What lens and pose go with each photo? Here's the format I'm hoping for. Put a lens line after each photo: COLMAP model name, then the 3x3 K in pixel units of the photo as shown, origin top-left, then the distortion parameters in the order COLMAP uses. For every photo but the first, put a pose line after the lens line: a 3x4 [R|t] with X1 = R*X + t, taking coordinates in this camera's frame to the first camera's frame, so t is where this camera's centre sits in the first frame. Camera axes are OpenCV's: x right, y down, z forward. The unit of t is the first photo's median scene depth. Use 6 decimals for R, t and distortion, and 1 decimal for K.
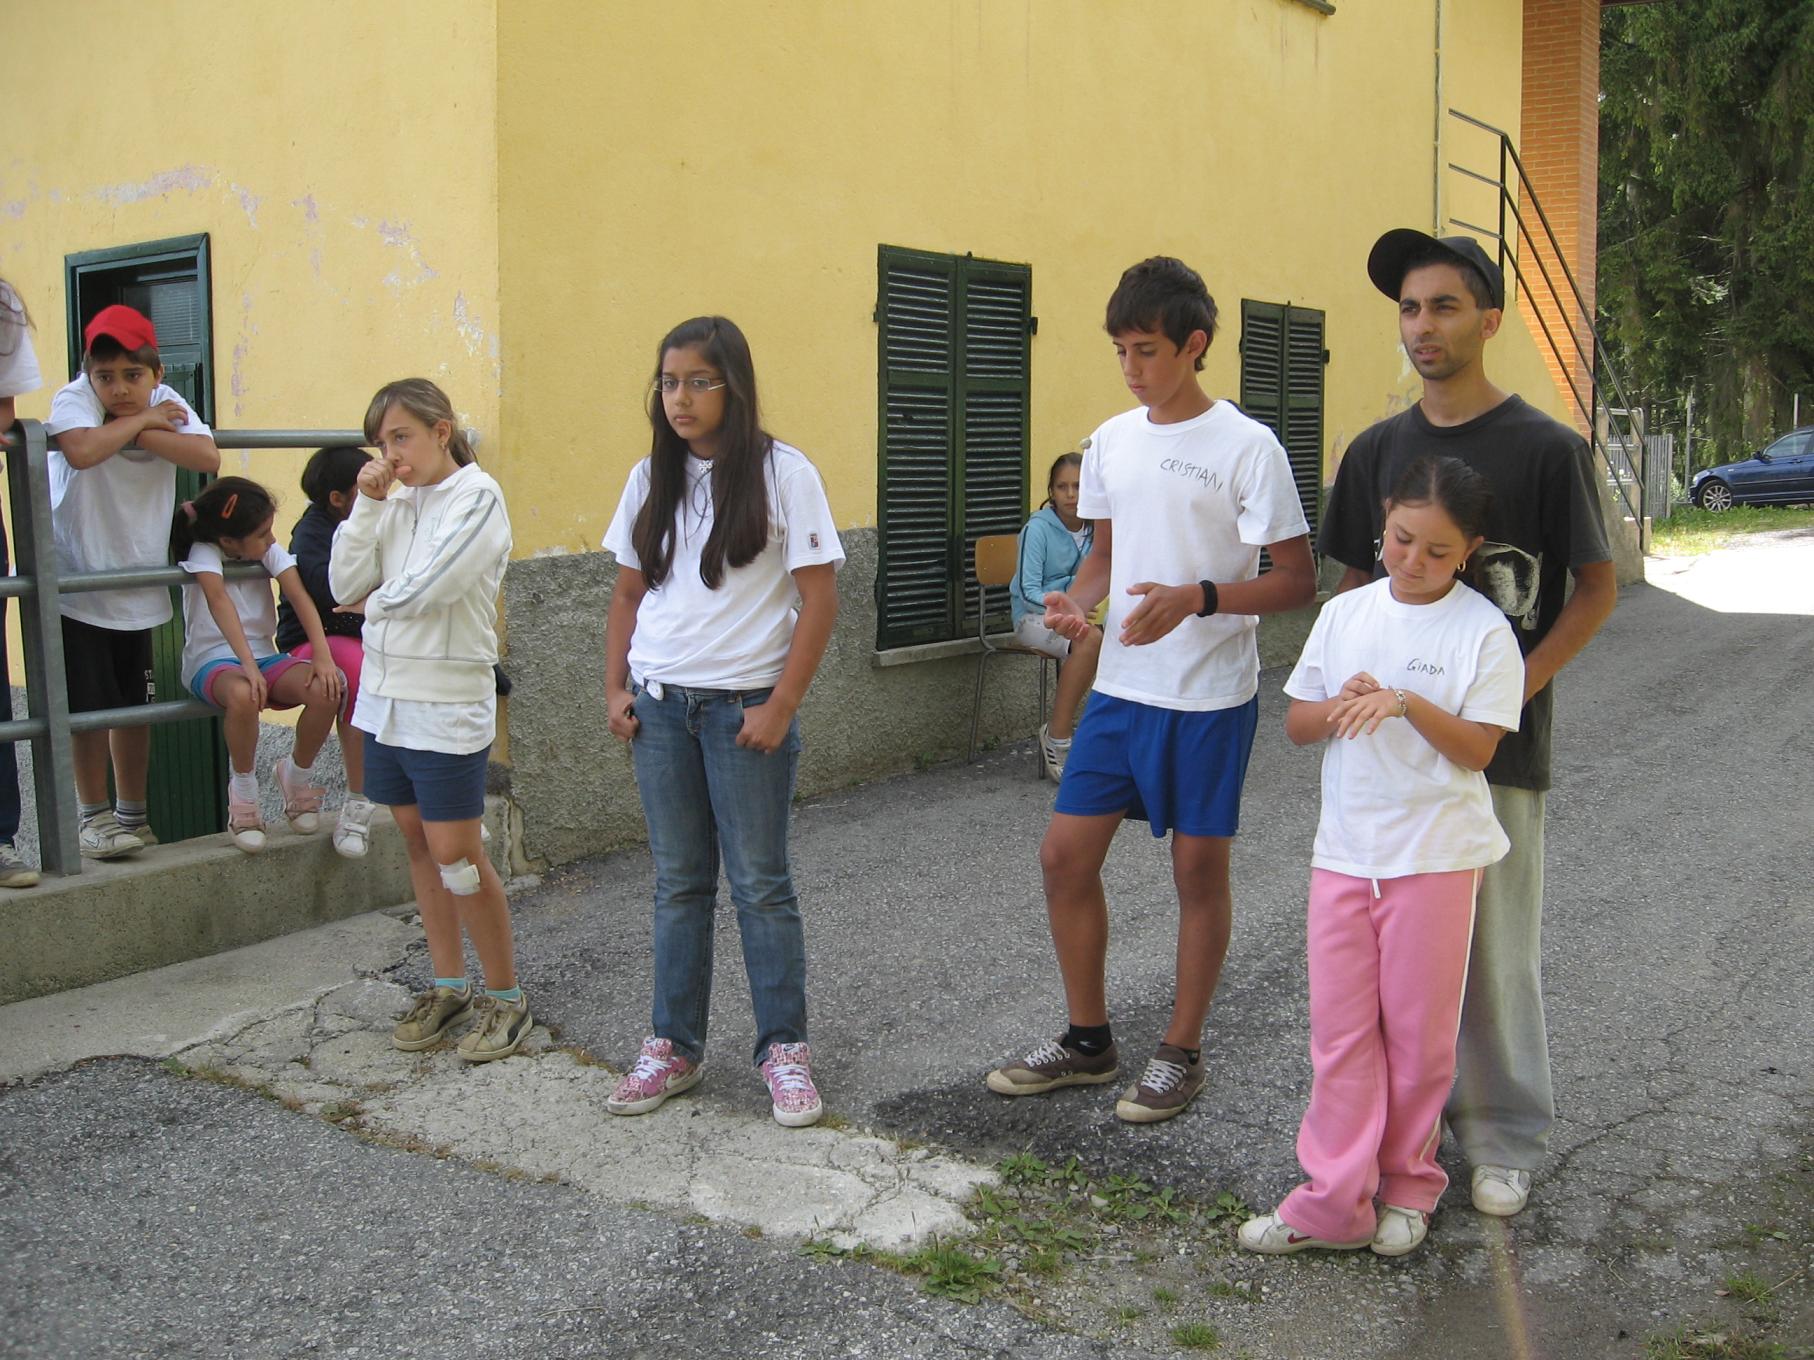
lens RADIAL K [[1875.3, 0, 928.2], [0, 1875.3, 678.4], [0, 0, 1]] dist [-0.135313, 0.066955]
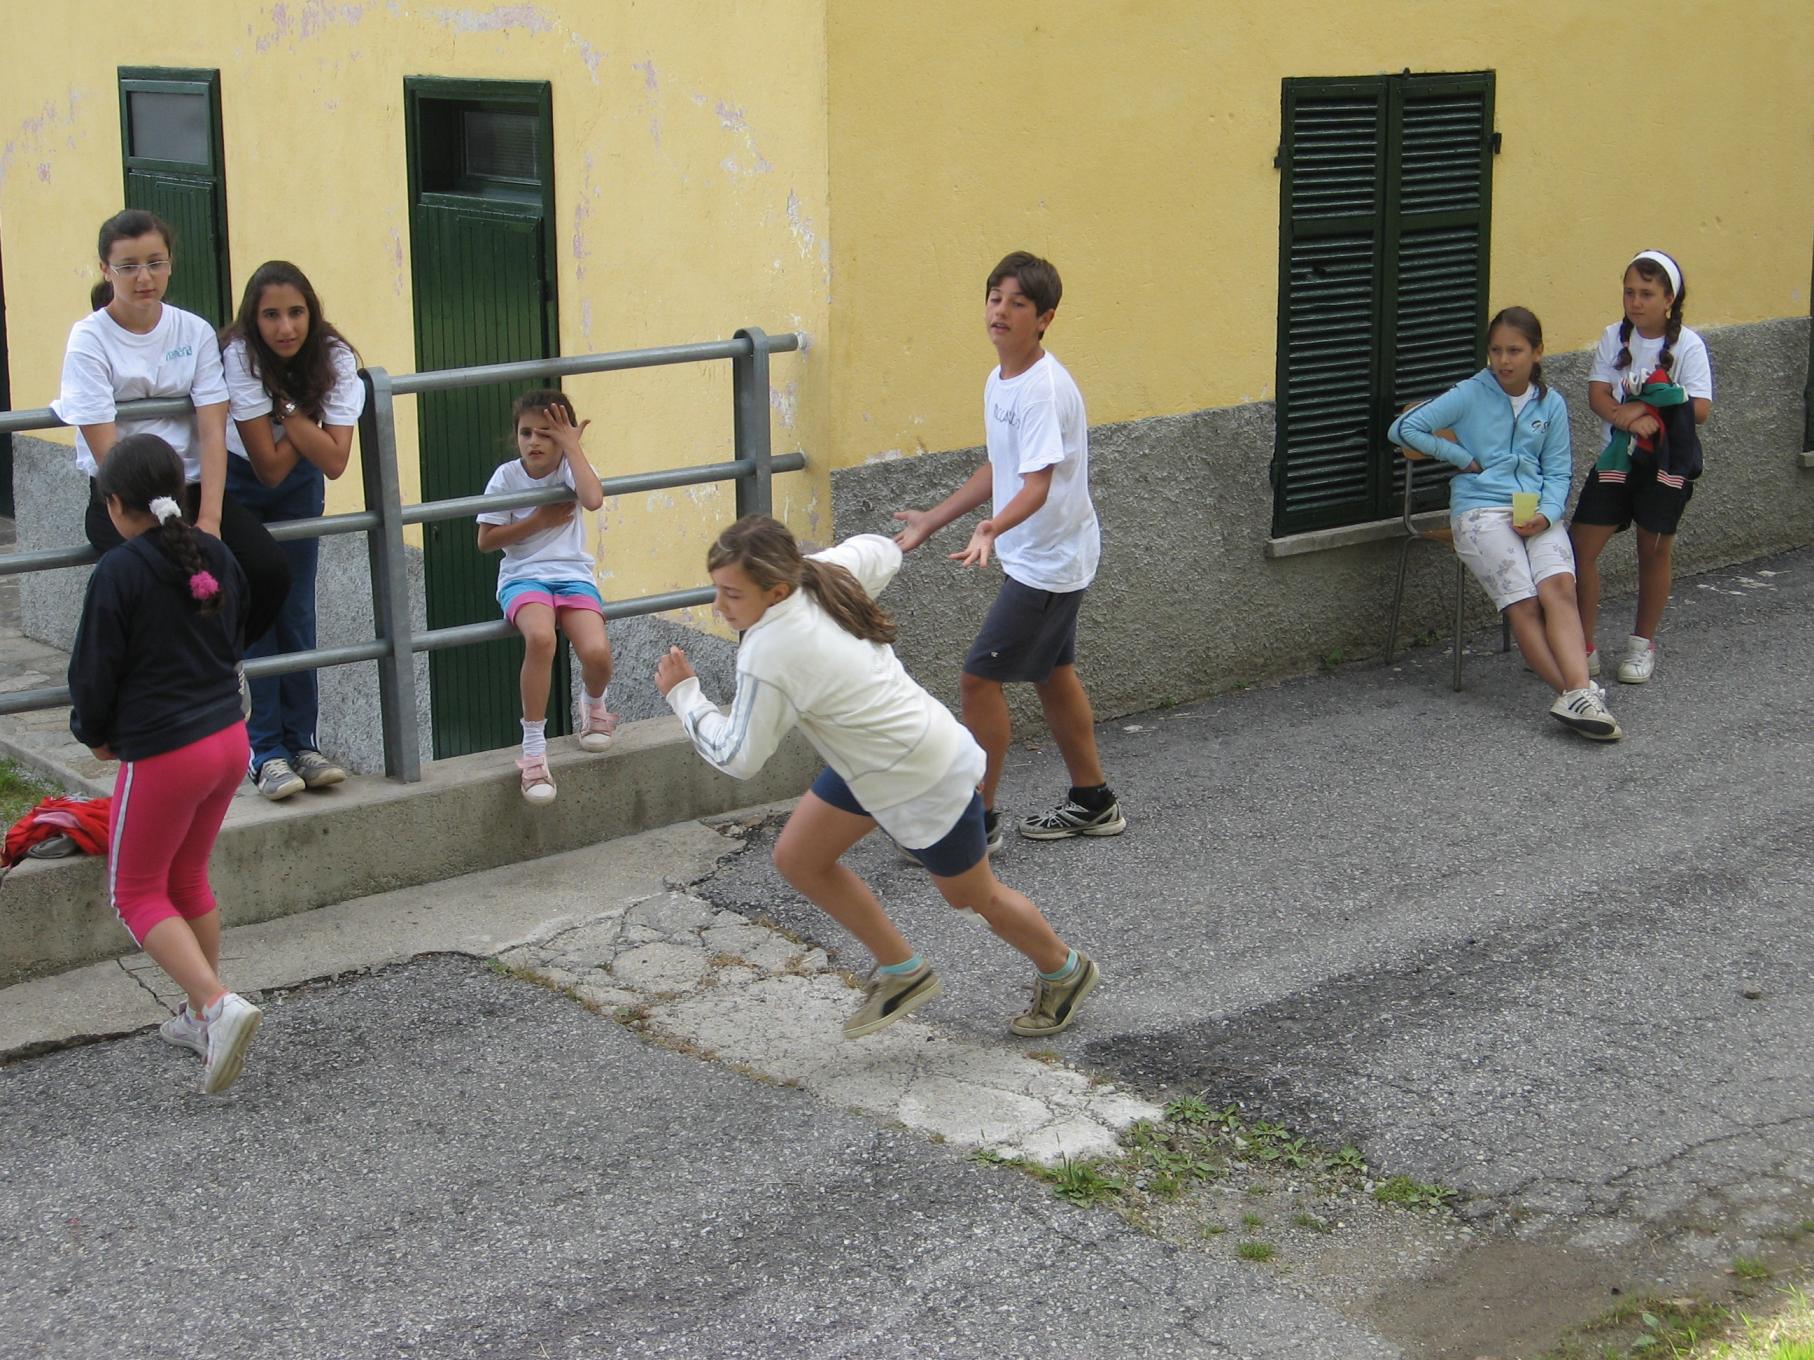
lens RADIAL K [[3041.9, 0, 950.9], [0, 3041.9, 700.1], [0, 0, 1]] dist [-0.139534, -0.005887]
pose [[0.965849, 0.056107, -0.252956, 0.325385], [-0.025229, 0.991999, 0.123701, -0.189731], [0.257873, -0.113095, 0.959537, -0.711578]]
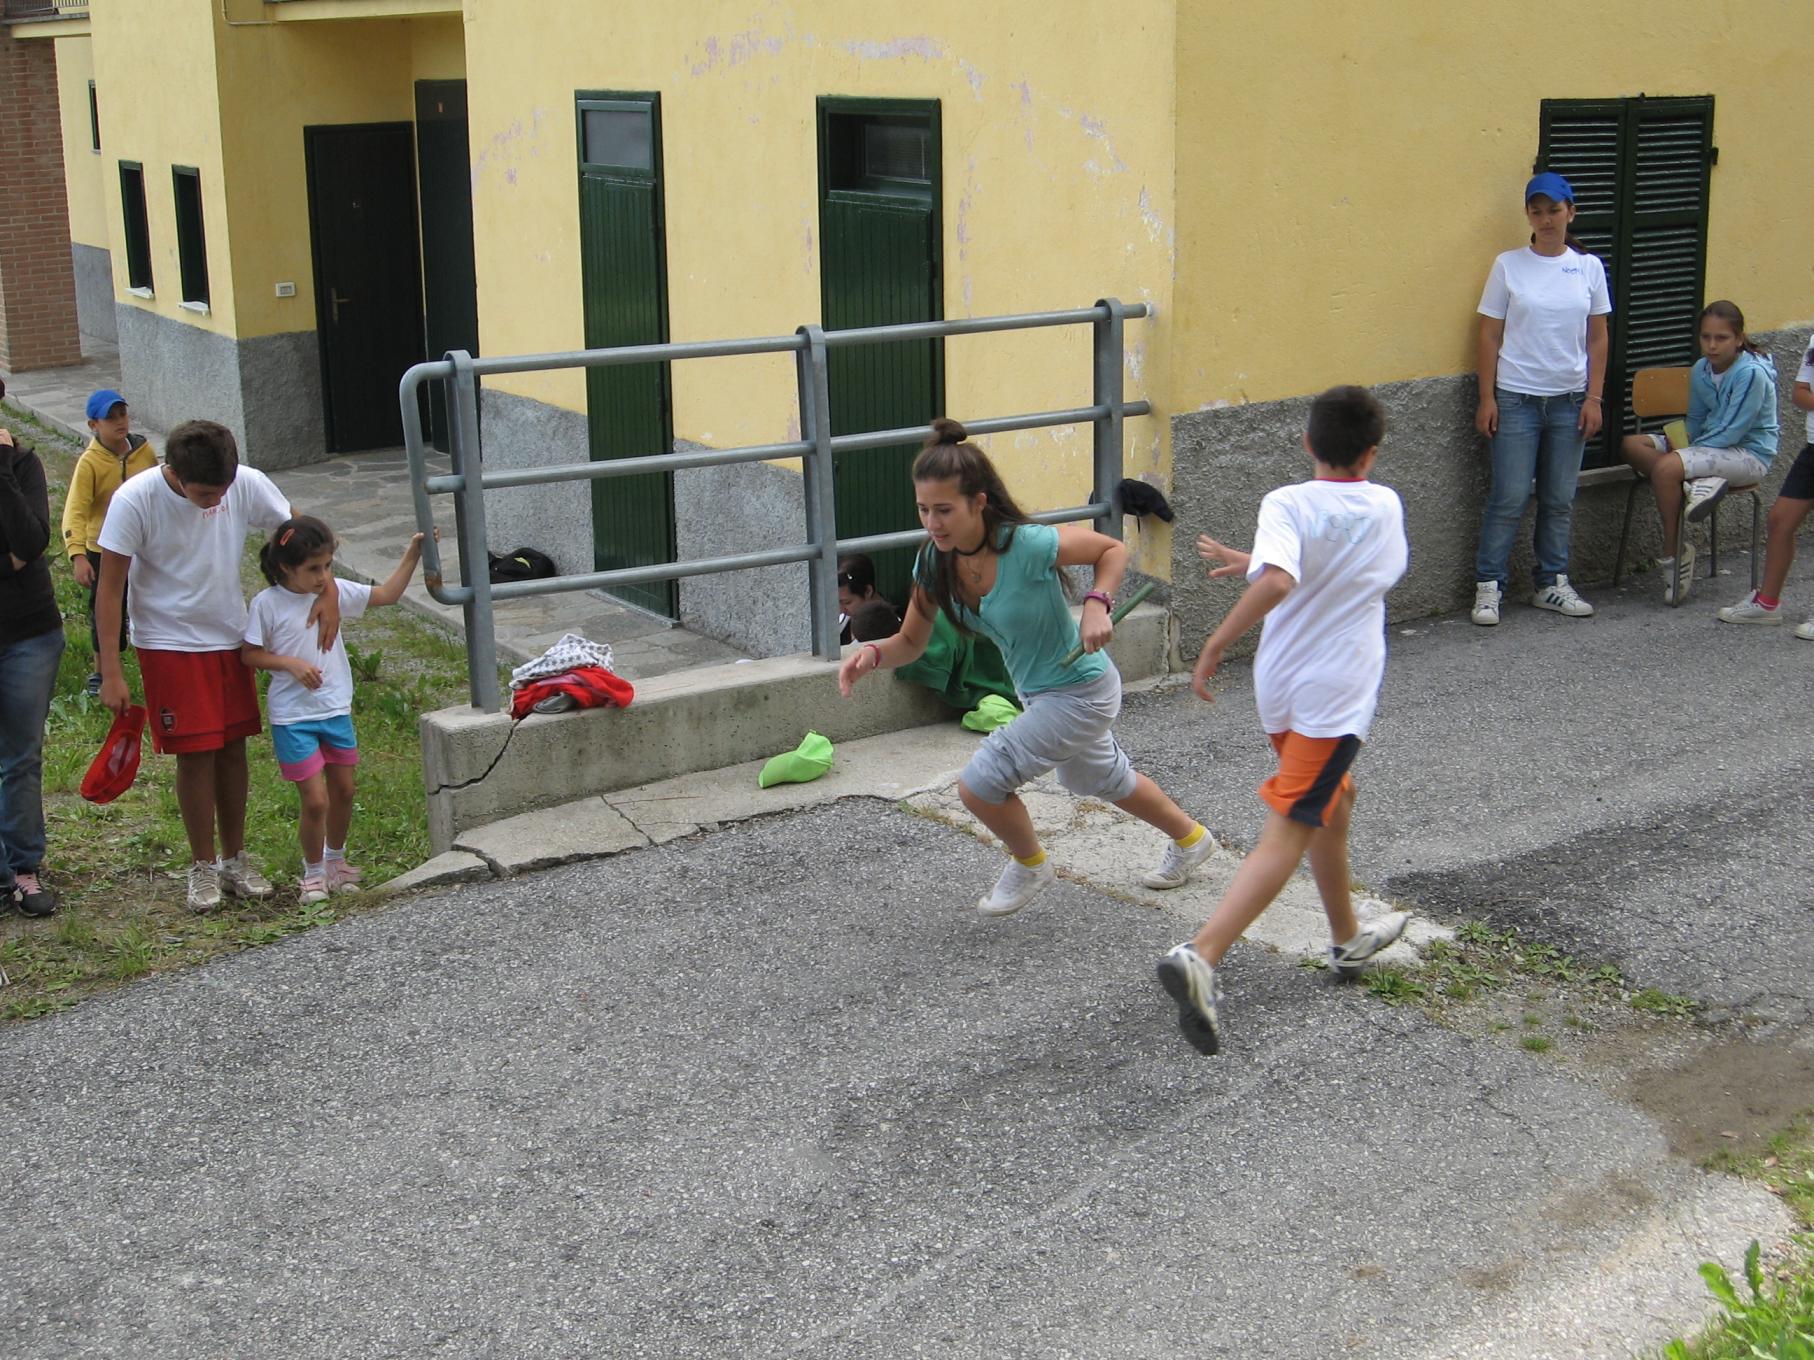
lens RADIAL K [[2499.8, 0, 951.4], [0, 2499.8, 696.9], [0, 0, 1]] dist [-0.135105, 0.021643]
pose [[0.936550, 0.081687, -0.340882, 0.270587], [-0.030792, 0.987881, 0.152131, -0.164947], [0.349178, -0.131982, 0.927715, -0.762110]]
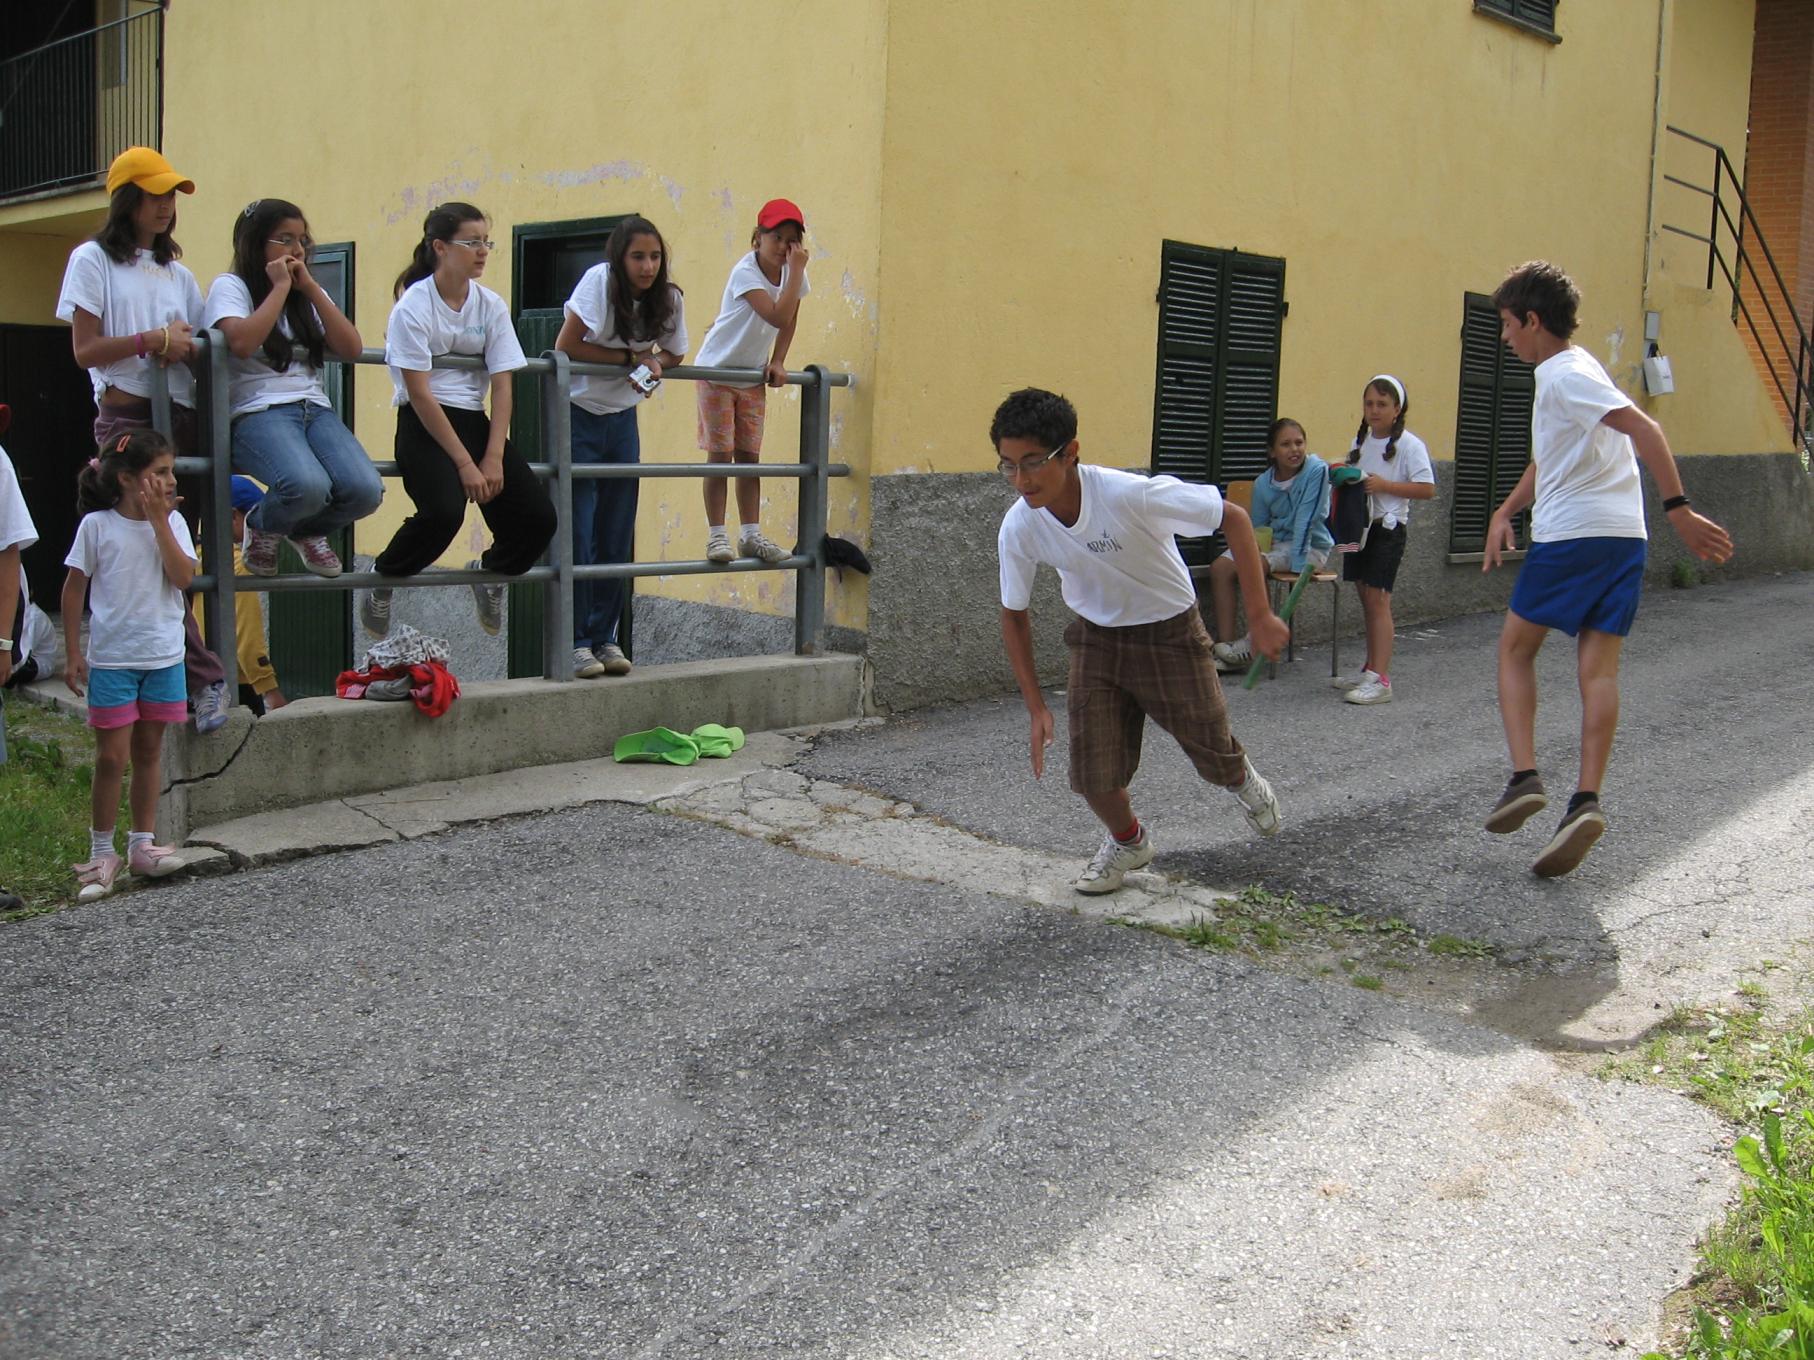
lens RADIAL K [[1875.3, 0, 928.2], [0, 1875.3, 678.4], [0, 0, 1]] dist [-0.135313, 0.066955]
pose [[0.991675, 0.052601, -0.117529, -0.034514], [-0.050783, 0.998540, 0.018413, 0.071919], [0.118326, -0.012292, 0.992899, -0.410588]]
